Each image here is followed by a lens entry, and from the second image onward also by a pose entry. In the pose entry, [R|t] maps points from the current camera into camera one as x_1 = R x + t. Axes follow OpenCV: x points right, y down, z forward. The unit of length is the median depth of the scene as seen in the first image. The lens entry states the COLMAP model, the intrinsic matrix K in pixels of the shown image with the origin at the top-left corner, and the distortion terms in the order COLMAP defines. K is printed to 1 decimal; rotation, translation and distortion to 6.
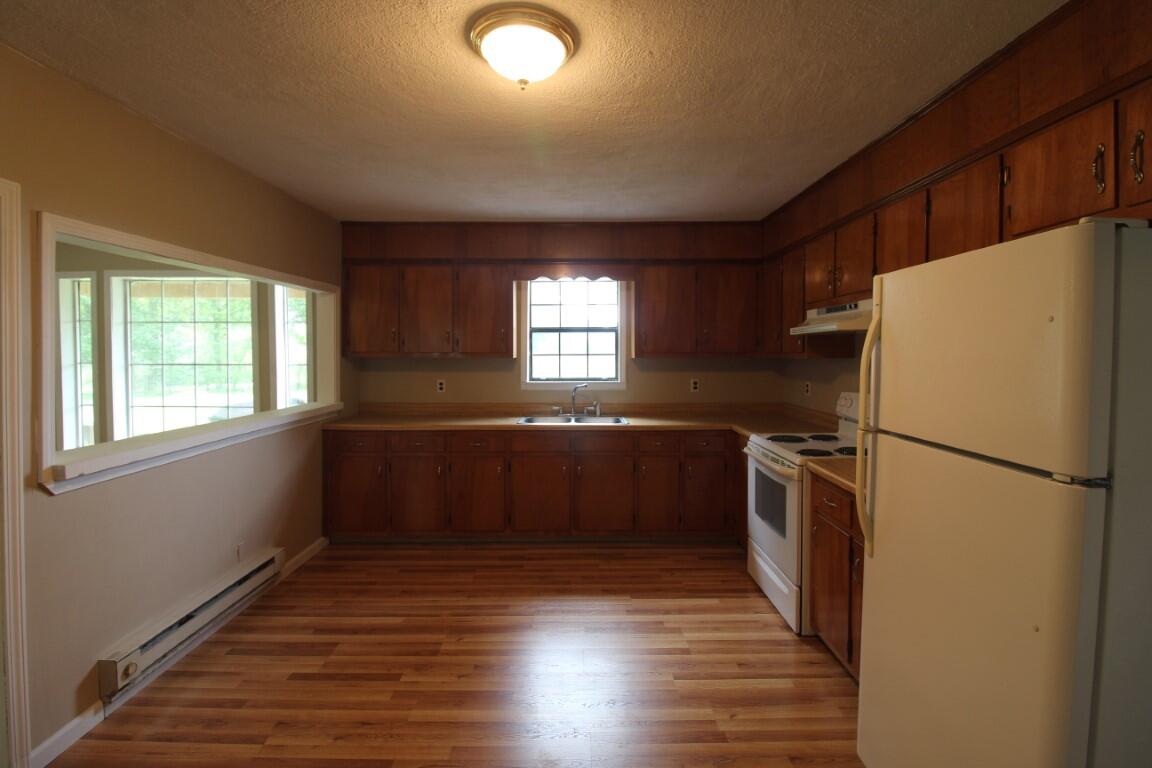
lens RADIAL K [[533.0, 0, 578.5], [0, 533.0, 371.0], [0, 0, 1]] dist [0.000879, -0.012962]
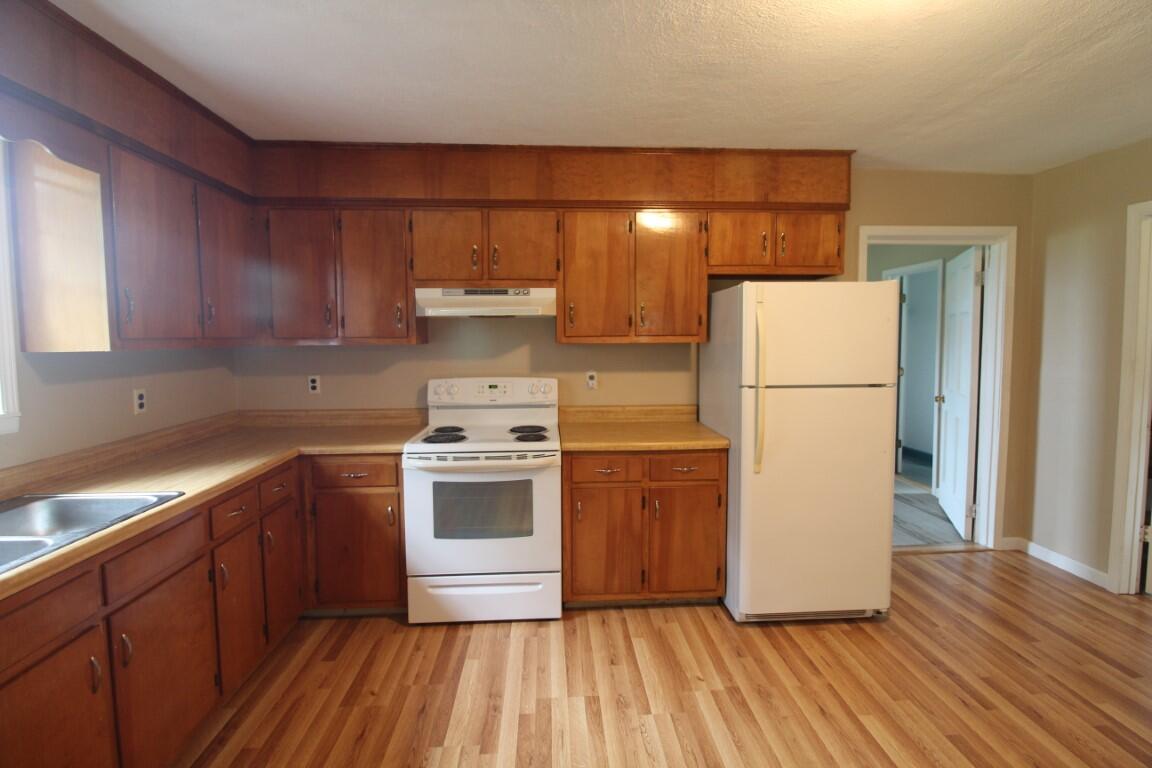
lens RADIAL K [[533.0, 0, 578.5], [0, 533.0, 371.0], [0, 0, 1]] dist [0.000879, -0.012962]
pose [[-0.061224, -0.063837, 0.996081, -0.445627], [0.040747, 0.996961, 0.066398, -0.027129], [-0.997292, 0.044652, -0.058437, 0.797785]]
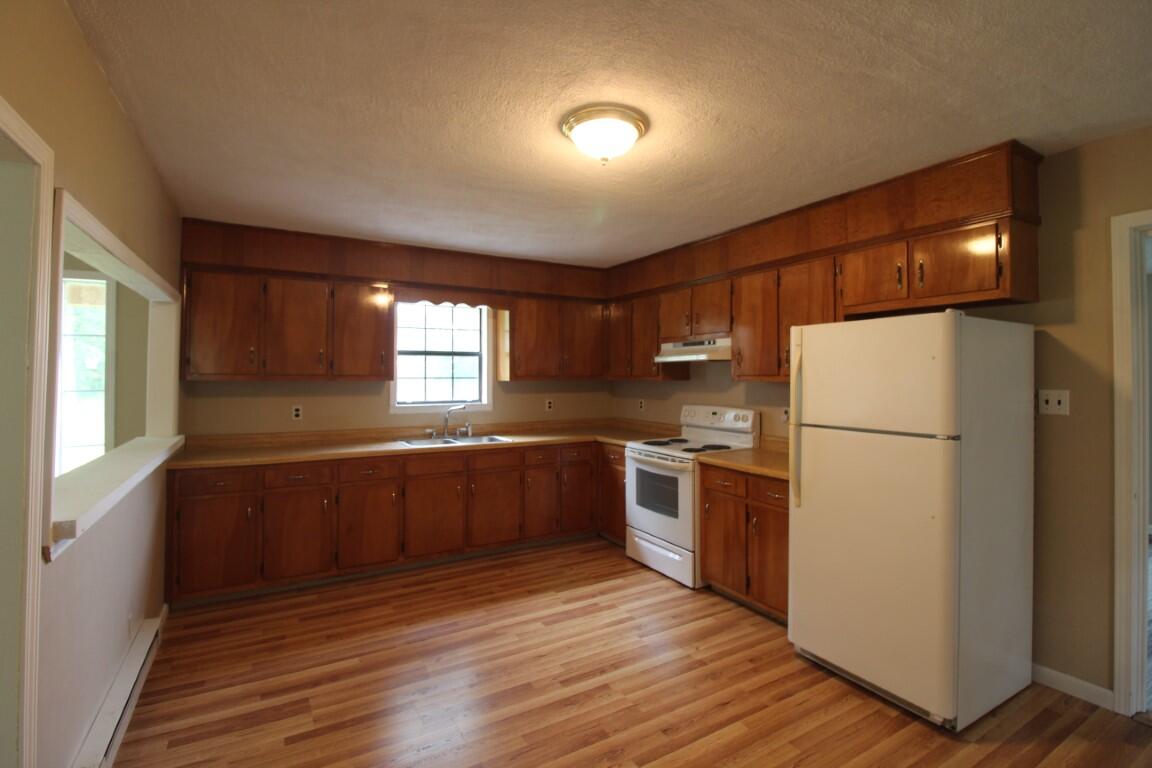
lens RADIAL K [[533.0, 0, 578.5], [0, 533.0, 371.0], [0, 0, 1]] dist [0.000879, -0.012962]
pose [[0.865481, 0.007262, 0.500890, -0.398872], [0.015851, 0.998997, -0.041873, 0.004421], [-0.500692, 0.044180, 0.864498, -0.020131]]
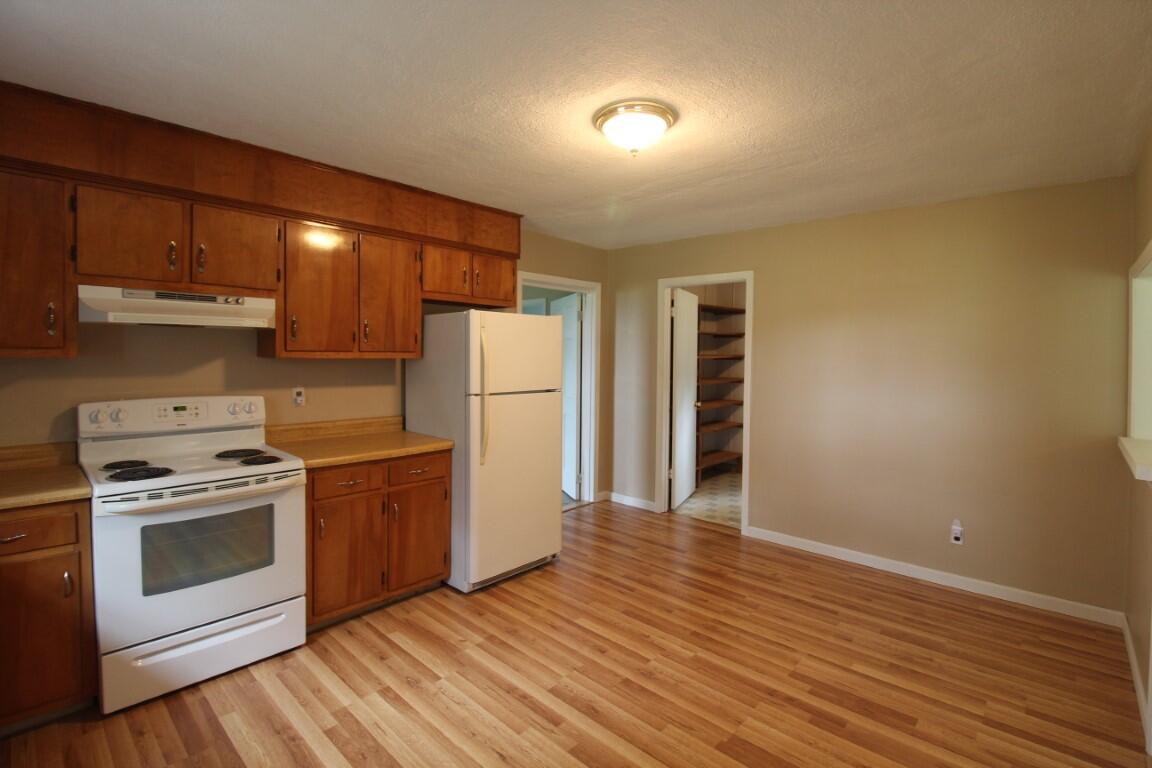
lens RADIAL K [[533.0, 0, 578.5], [0, 533.0, 371.0], [0, 0, 1]] dist [0.000879, -0.012962]
pose [[-0.736929, -0.029332, 0.675333, -0.467337], [0.012133, 0.998323, 0.056599, -0.036431], [-0.675861, 0.049903, -0.735338, 1.070038]]
